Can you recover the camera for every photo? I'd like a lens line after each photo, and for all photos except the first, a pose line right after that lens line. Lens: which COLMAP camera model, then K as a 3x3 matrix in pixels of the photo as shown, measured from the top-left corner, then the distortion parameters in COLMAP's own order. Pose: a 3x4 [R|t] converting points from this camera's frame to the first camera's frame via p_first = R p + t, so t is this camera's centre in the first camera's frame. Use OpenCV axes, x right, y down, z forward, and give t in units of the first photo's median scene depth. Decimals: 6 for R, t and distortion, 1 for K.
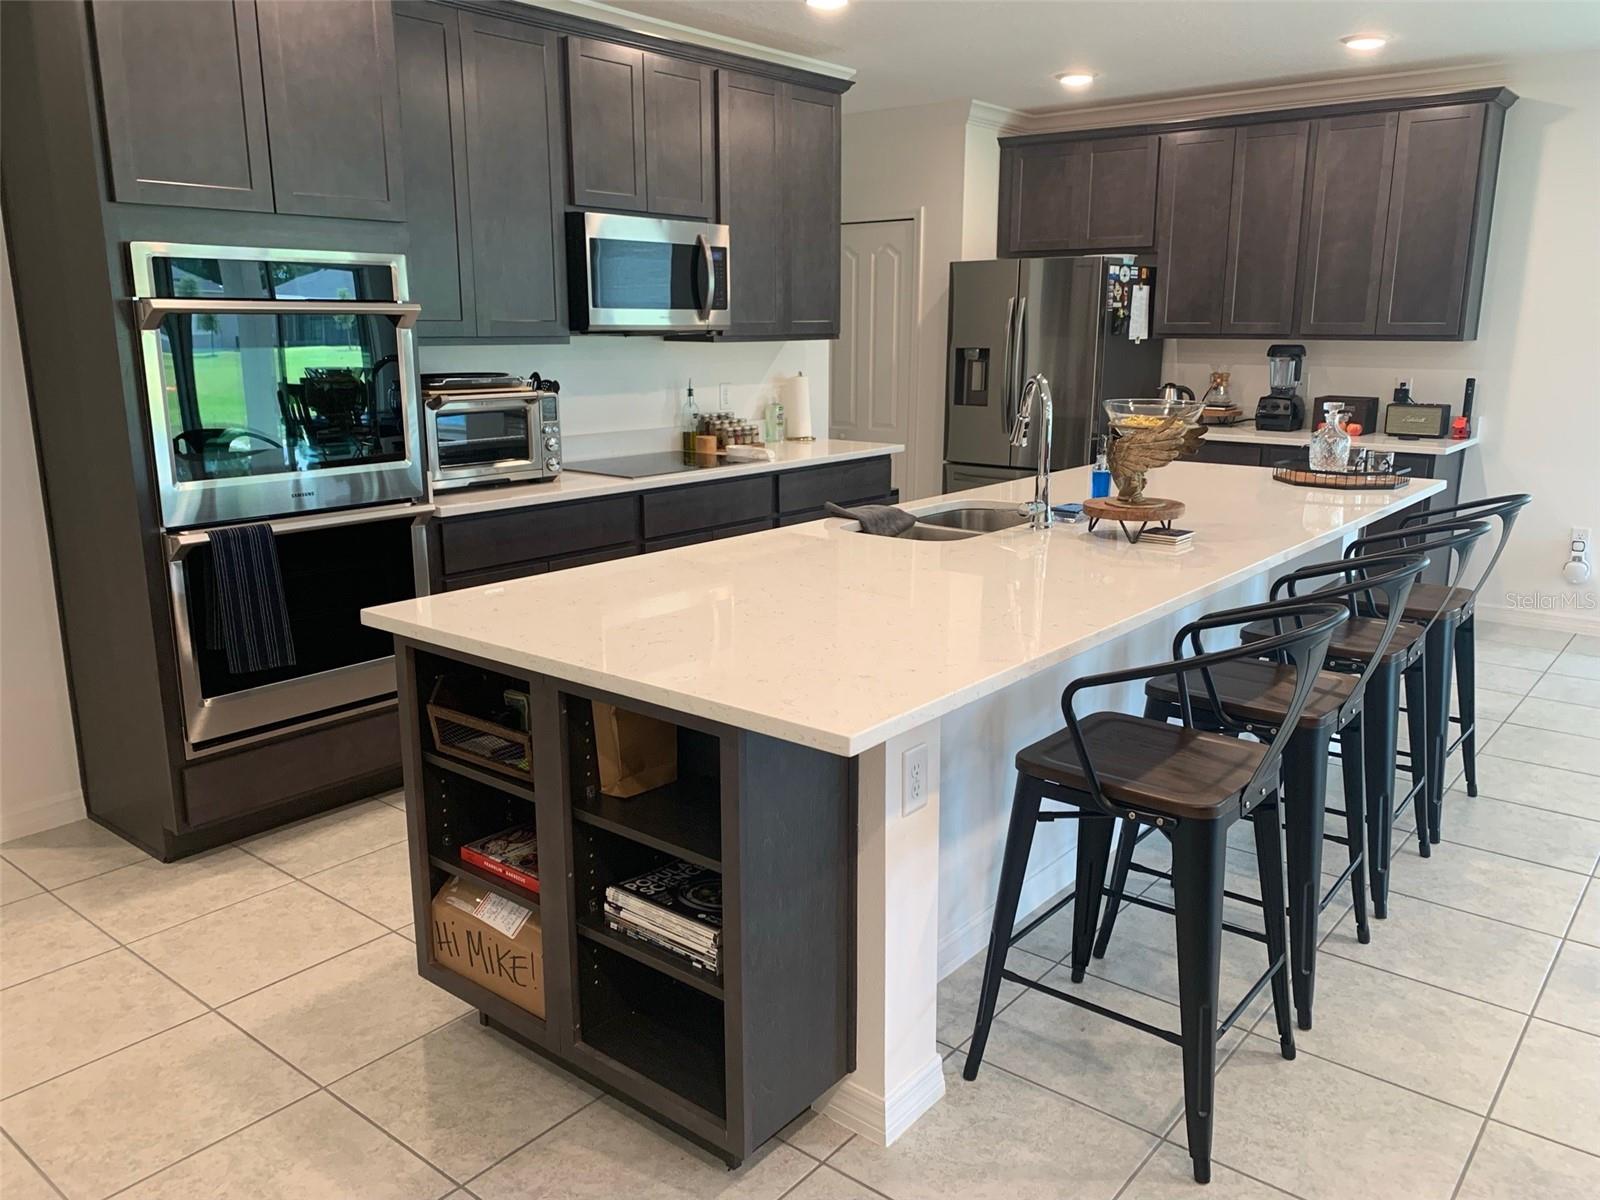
lens RADIAL K [[1221.1, 0, 807.2], [0, 1221.1, 600.4], [0, 0, 1]] dist [0.069290, -0.091132]
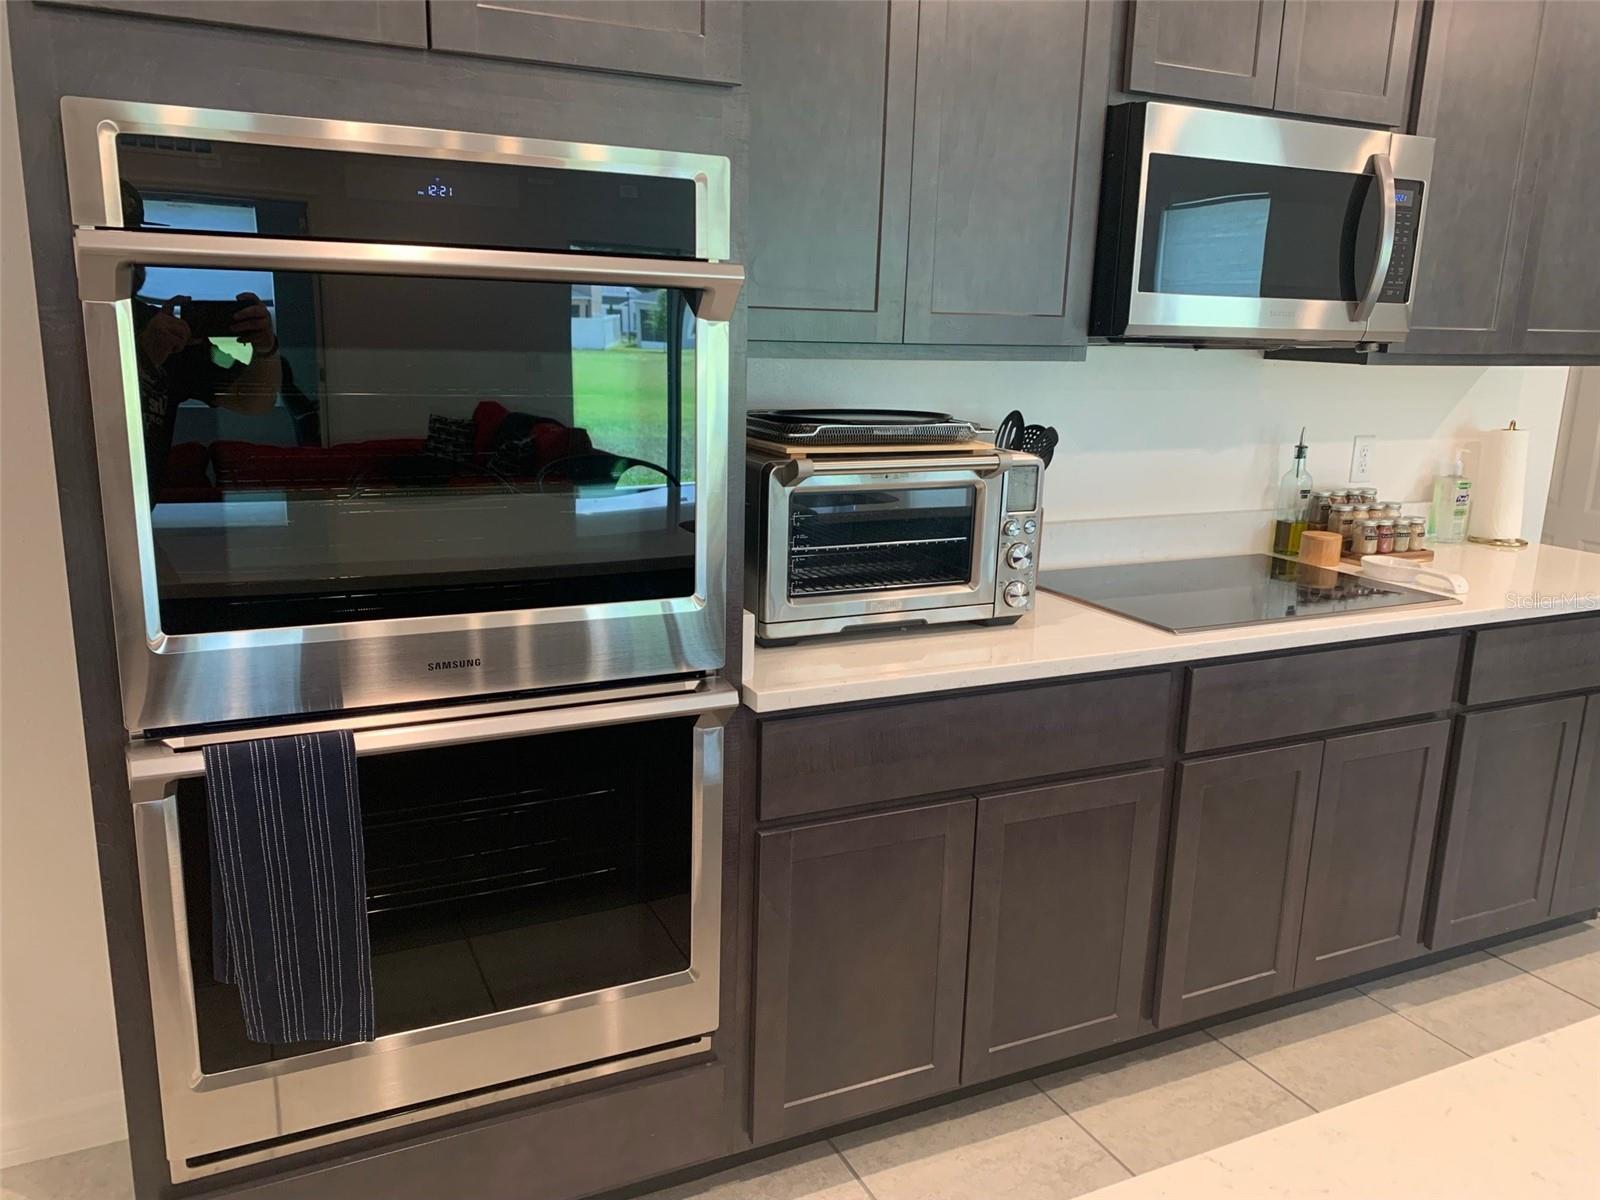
lens RADIAL K [[1221.1, 0, 807.2], [0, 1221.1, 600.4], [0, 0, 1]] dist [0.069290, -0.091132]
pose [[0.906448, 0.117903, -0.405525, -0.077578], [-0.120849, 0.992500, 0.018434, -0.104870], [0.404657, 0.032298, 0.913898, 0.486265]]
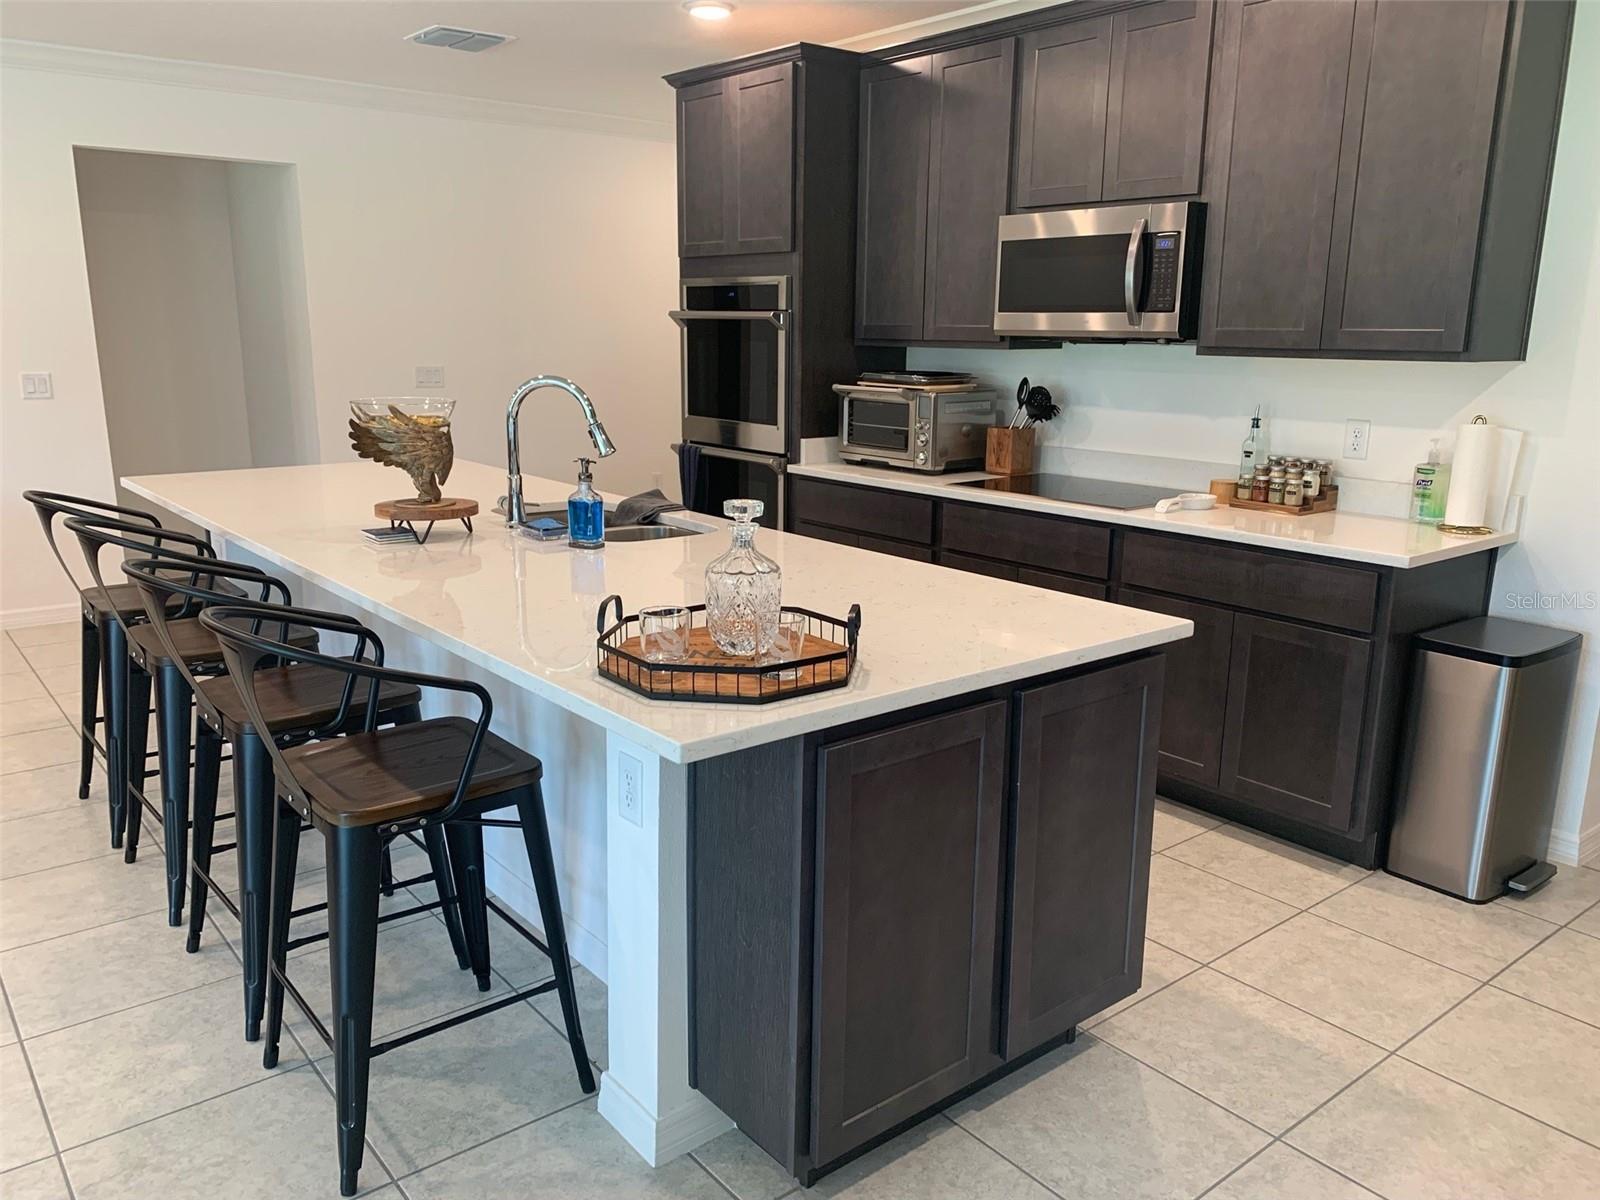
lens RADIAL K [[1214.7, 0, 779.8], [0, 1214.7, 600.0], [0, 0, 1]] dist [-0.005849, -0.004459]
pose [[-0.214050, 0.214149, -0.953060, 0.841399], [-0.224443, 0.938787, 0.261350, -0.239253], [0.950688, 0.269849, -0.152883, 1.054522]]
